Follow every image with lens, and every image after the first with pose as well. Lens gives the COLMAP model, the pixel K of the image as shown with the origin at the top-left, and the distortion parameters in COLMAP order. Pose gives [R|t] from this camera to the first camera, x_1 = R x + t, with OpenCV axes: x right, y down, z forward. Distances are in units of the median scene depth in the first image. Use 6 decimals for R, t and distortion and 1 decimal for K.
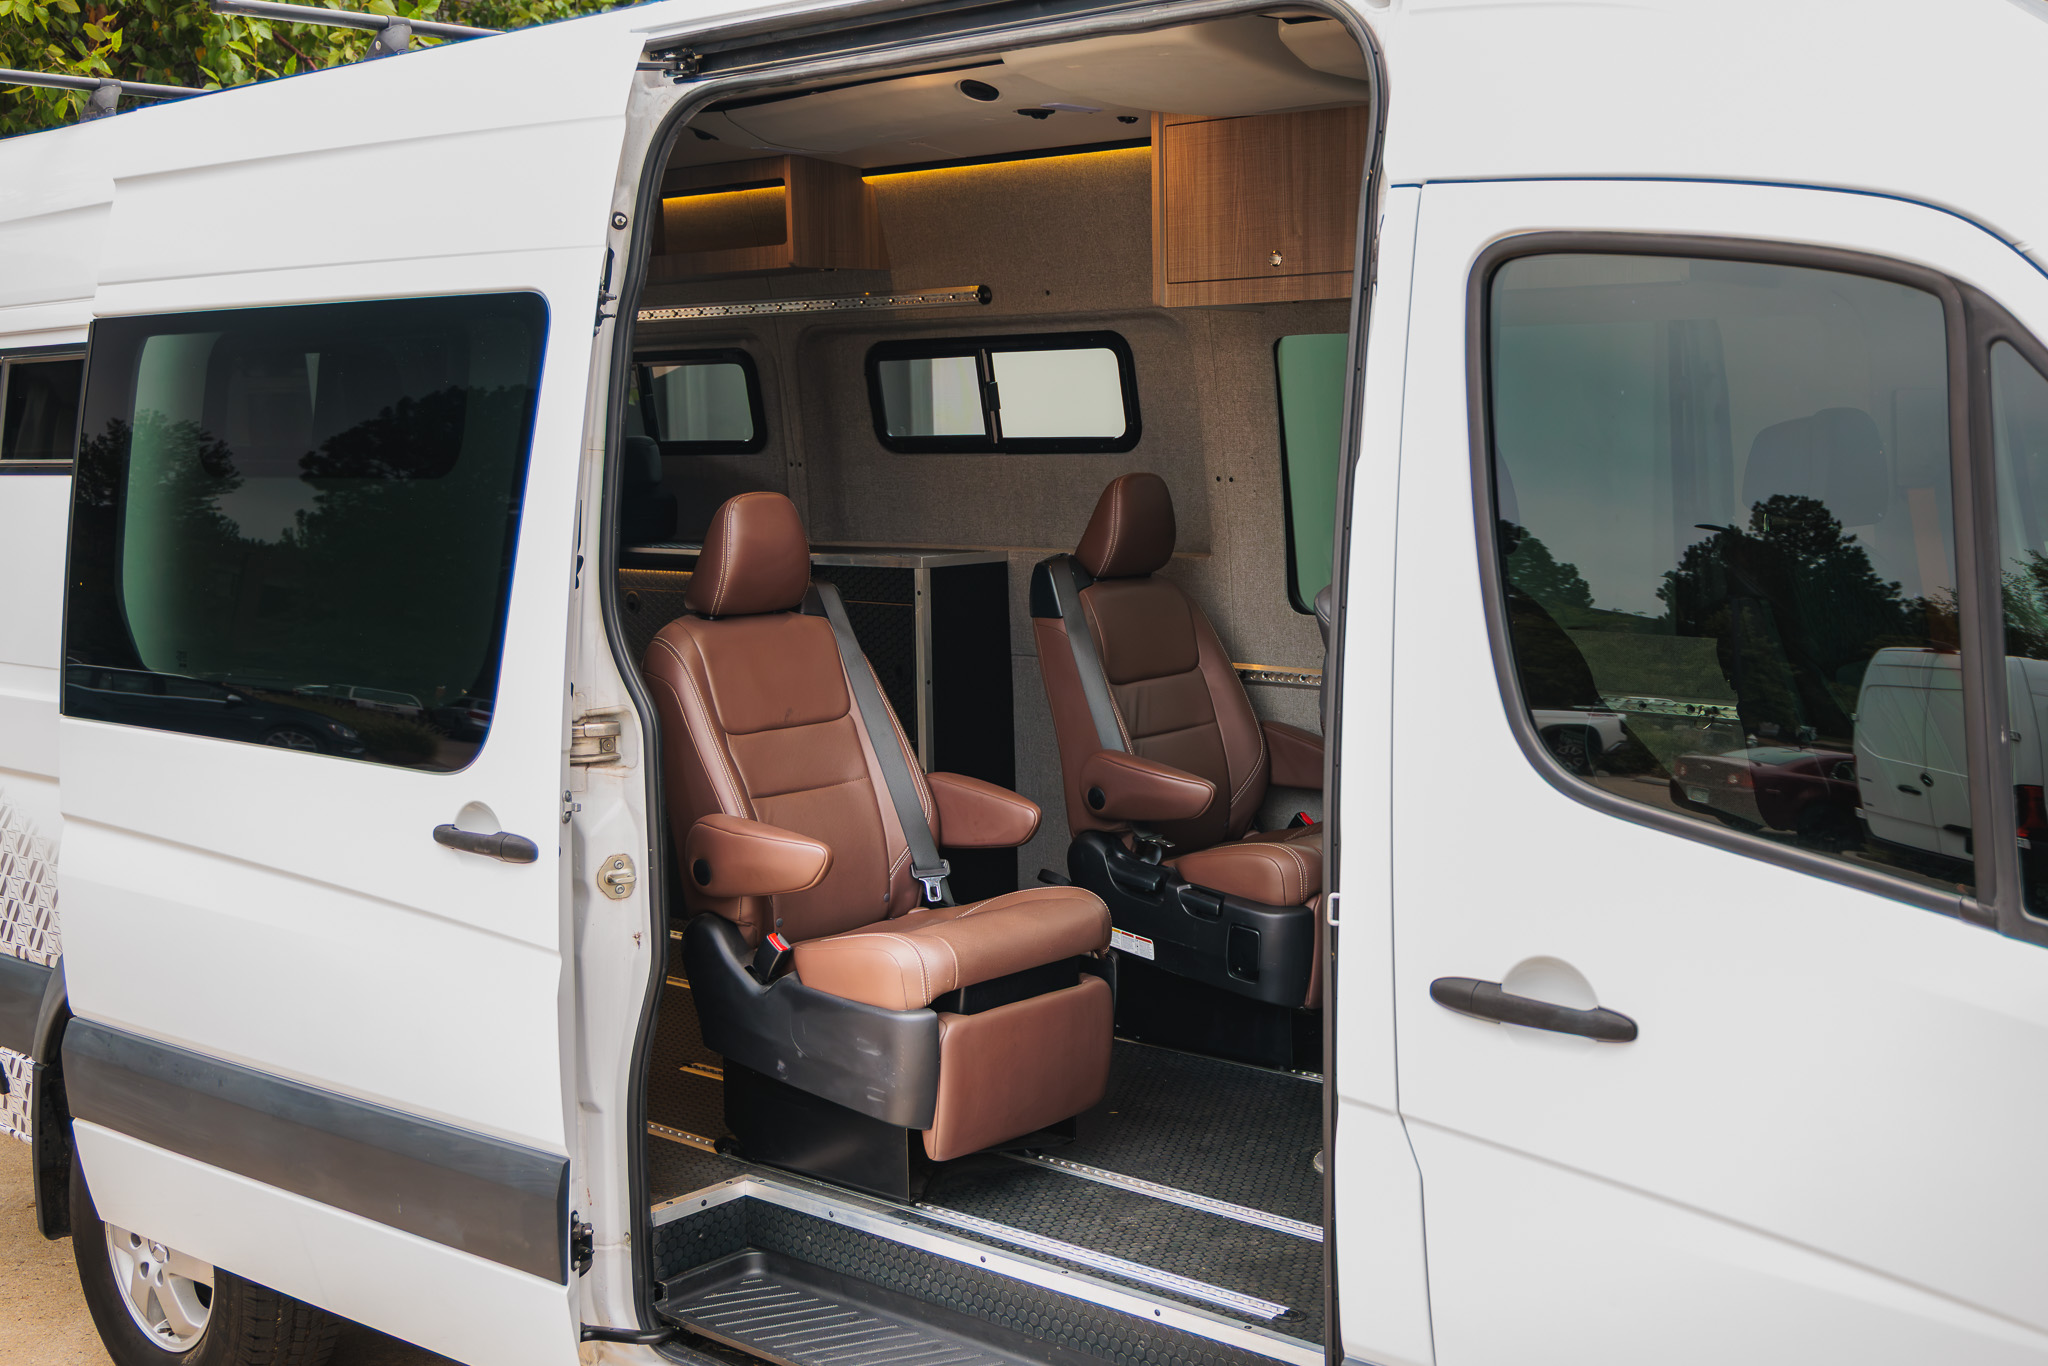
lens RADIAL K [[2693.0, 0, 1026.2], [0, 2693.0, 682.7], [0, 0, 1]] dist [0.013378, 0.000000]
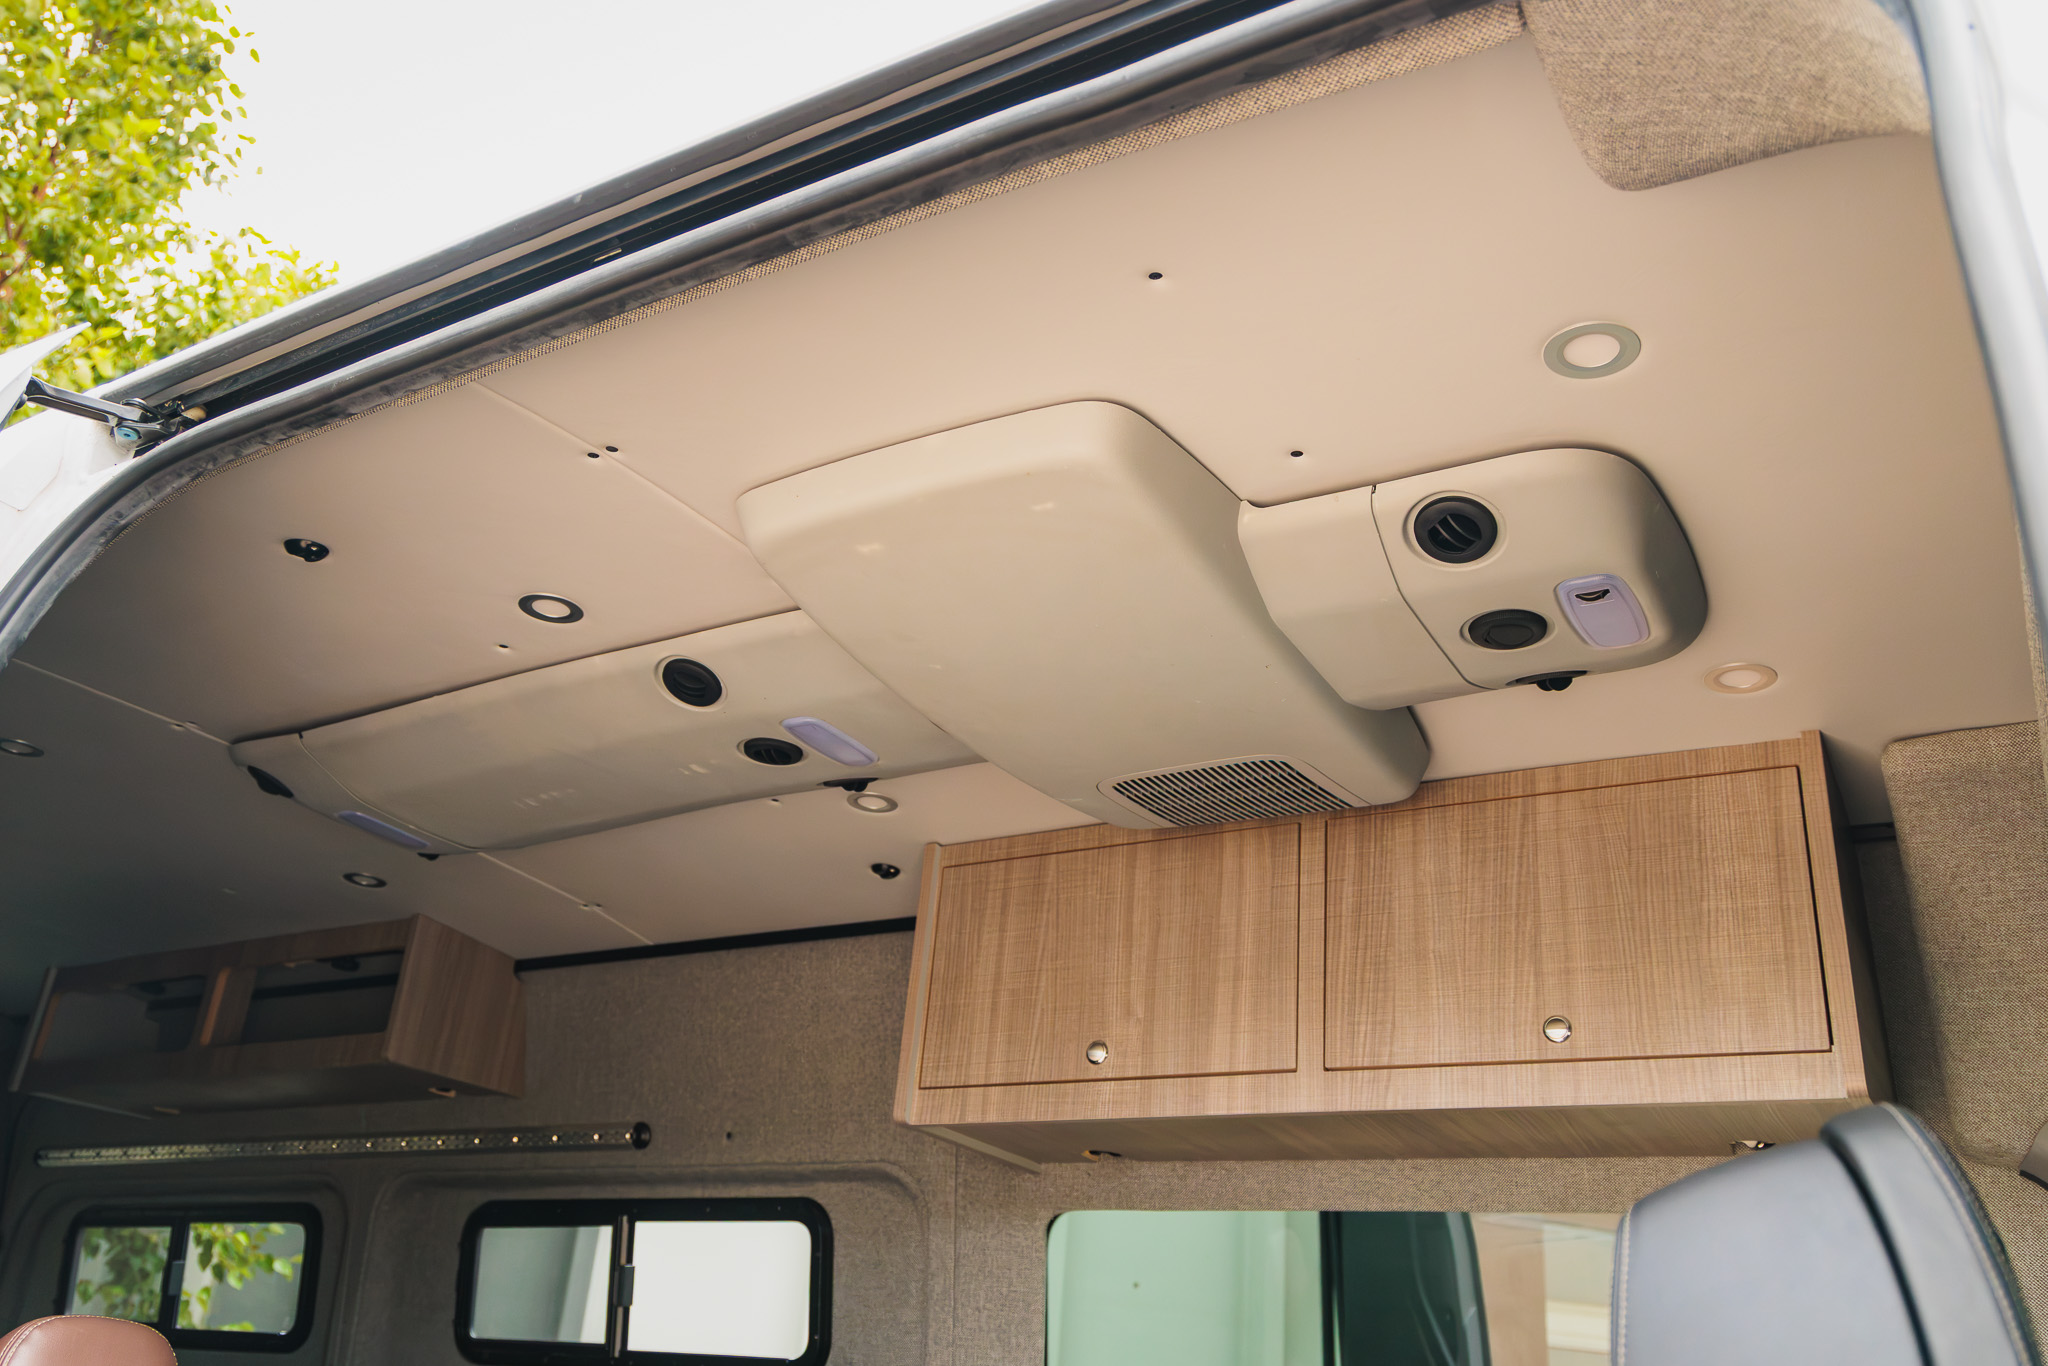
lens RADIAL K [[1645.9, 0, 1024.5], [0, 1645.9, 680.9], [0, 0, 1]] dist [0.010411, 0.006152]
pose [[0.976957, 0.171271, 0.127359, 0.008433], [-0.078961, 0.844408, -0.529849, -0.018877], [-0.198291, 0.507584, 0.838474, 0.560417]]
